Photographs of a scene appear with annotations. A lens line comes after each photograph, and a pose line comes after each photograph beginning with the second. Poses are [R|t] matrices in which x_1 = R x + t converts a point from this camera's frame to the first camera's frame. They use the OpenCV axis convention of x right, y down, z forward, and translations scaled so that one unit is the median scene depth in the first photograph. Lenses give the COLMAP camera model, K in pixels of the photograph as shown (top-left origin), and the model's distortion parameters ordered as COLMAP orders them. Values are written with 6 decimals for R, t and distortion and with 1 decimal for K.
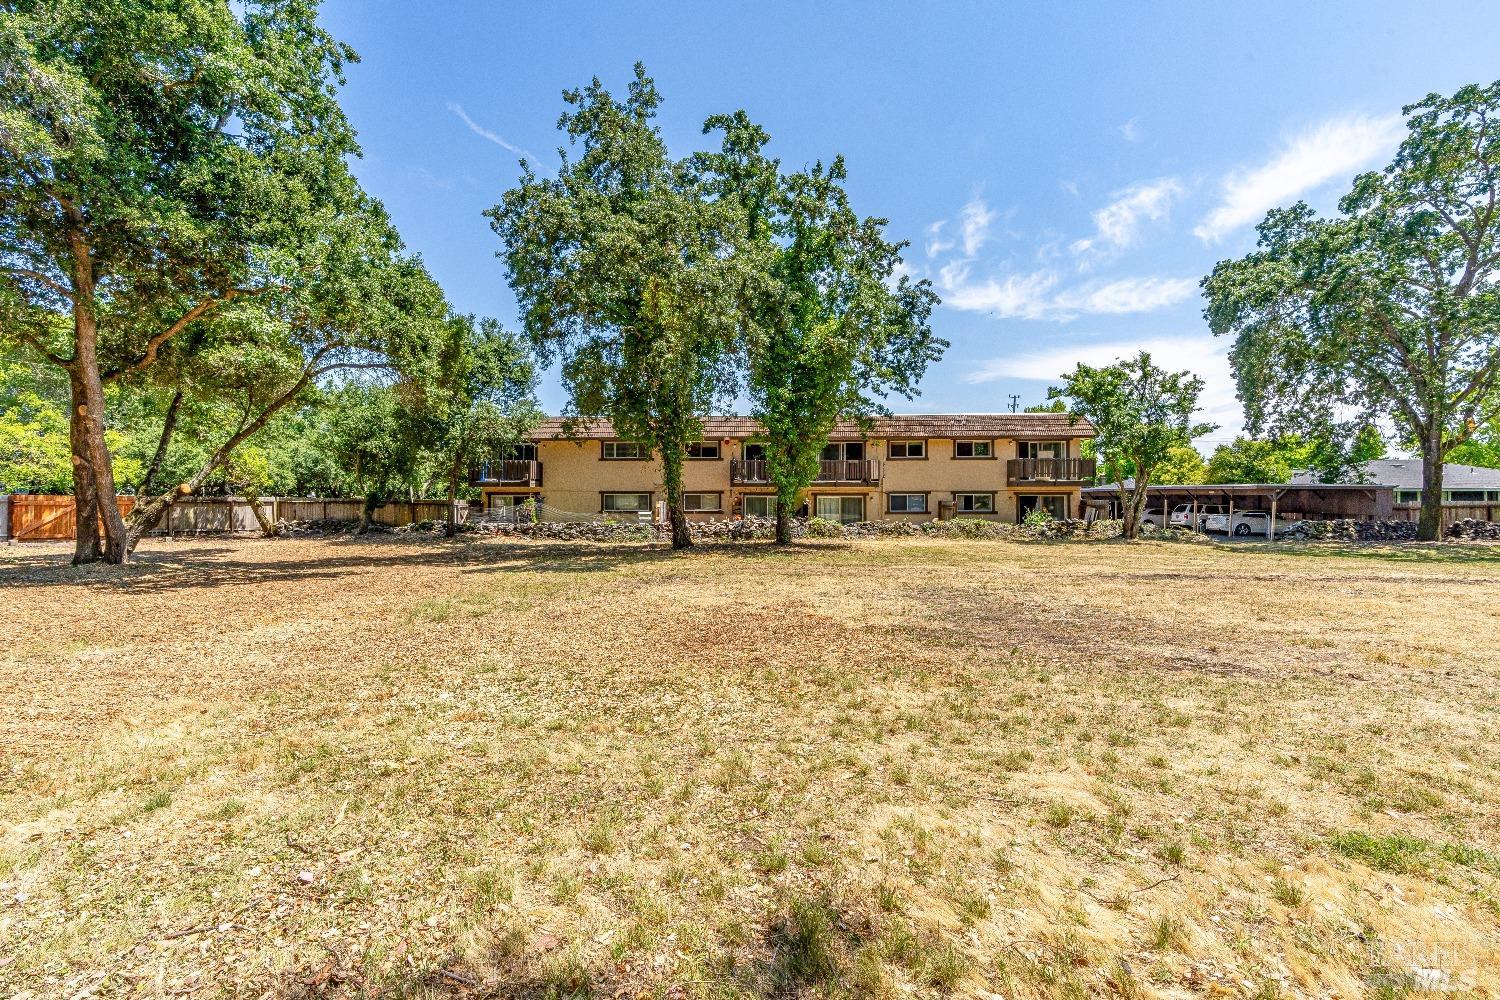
lens RADIAL K [[698.8, 0, 713.0], [0, 698.8, 481.1], [0, 0, 1]] dist [-0.009007, 0.003654]
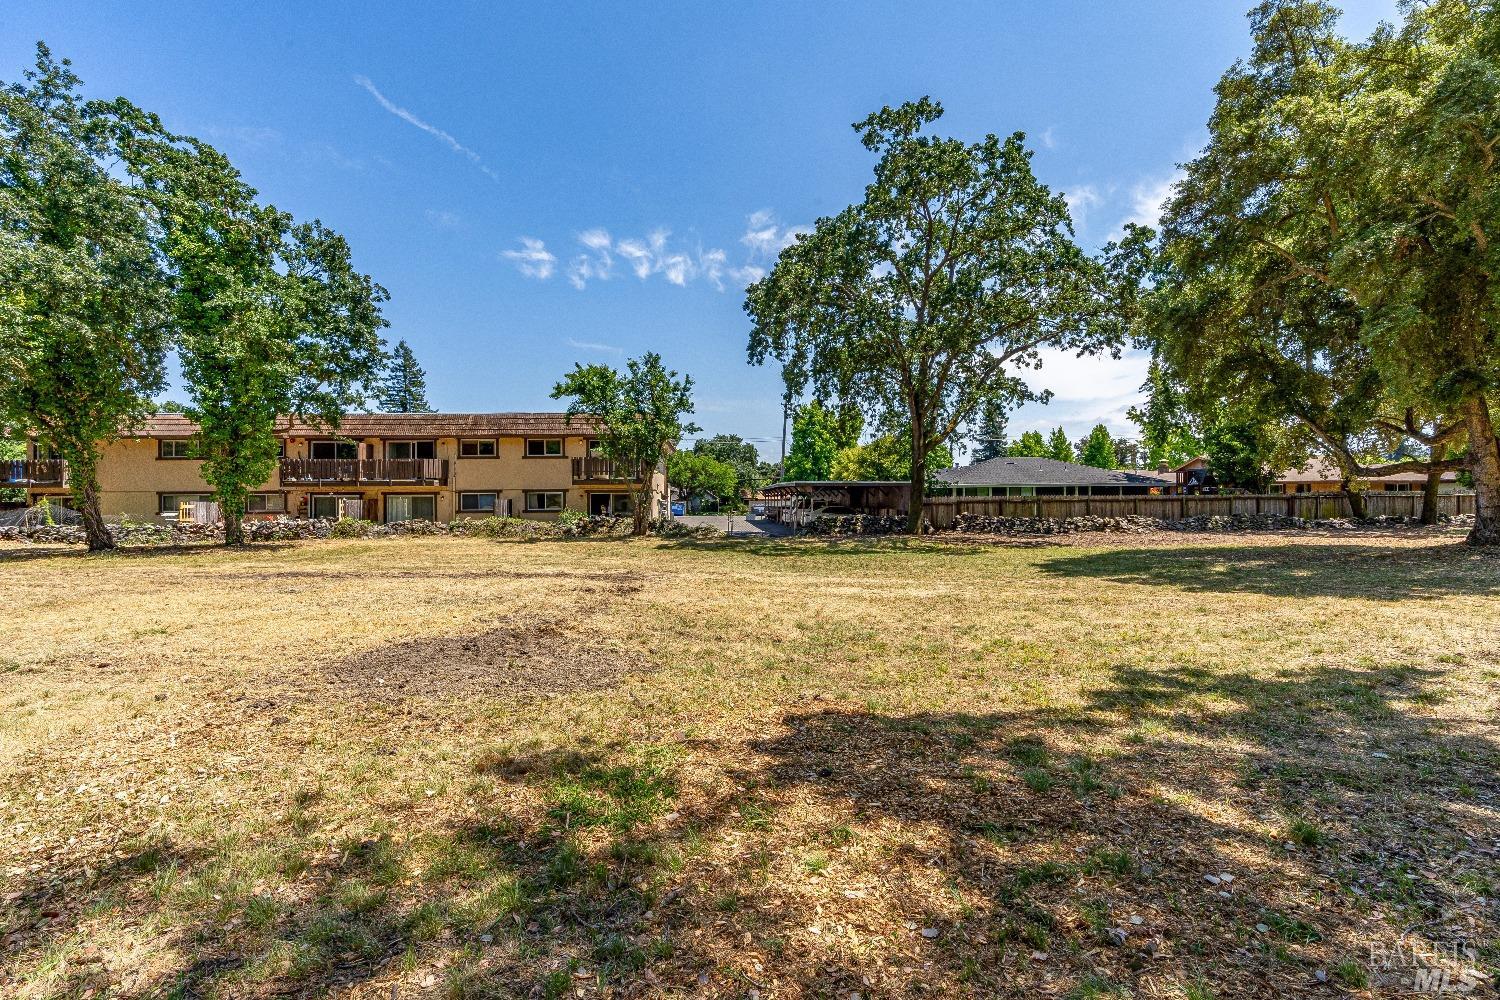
lens RADIAL K [[698.8, 0, 754.9], [0, 698.8, 491.5], [0, 0, 1]] dist [-0.009007, 0.003654]
pose [[0.994549, -0.005509, 0.104129, 0.571041], [0.003256, 0.999757, 0.021792, -0.003888], [-0.104224, -0.021334, 0.994325, -0.037698]]
